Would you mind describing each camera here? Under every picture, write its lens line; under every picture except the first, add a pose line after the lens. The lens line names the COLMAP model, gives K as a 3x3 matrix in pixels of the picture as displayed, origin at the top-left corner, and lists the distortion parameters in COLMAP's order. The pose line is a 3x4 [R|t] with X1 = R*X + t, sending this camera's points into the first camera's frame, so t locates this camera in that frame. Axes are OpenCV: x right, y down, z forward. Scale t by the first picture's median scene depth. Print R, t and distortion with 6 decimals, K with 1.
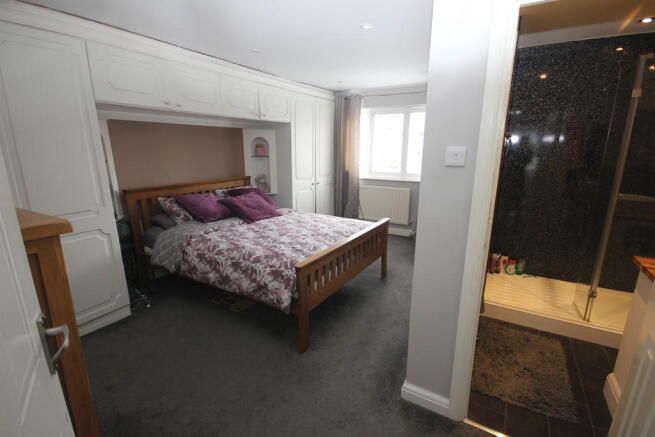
lens RADIAL K [[303.6, 0, 329.6], [0, 303.6, 220.7], [0, 0, 1]] dist [-0.005365, -0.000337]
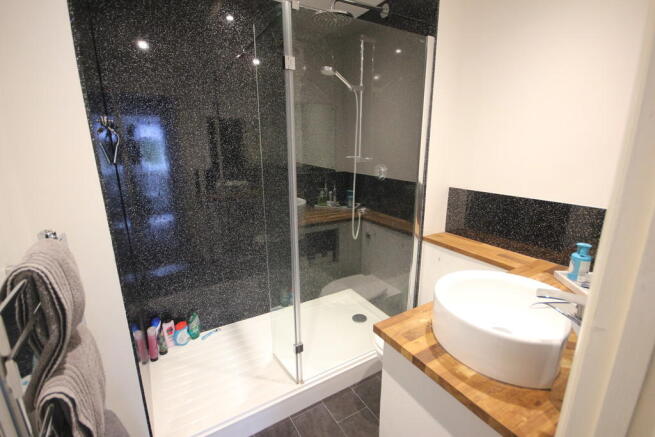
lens RADIAL K [[303.6, 0, 330.7], [0, 303.6, 218.9], [0, 0, 1]] dist [-0.005365, -0.000337]
pose [[0.466785, -0.227809, 0.854526, 0.258930], [0.217044, 0.966212, 0.139023, -0.100348], [-0.857324, 0.120576, 0.500457, 0.388278]]
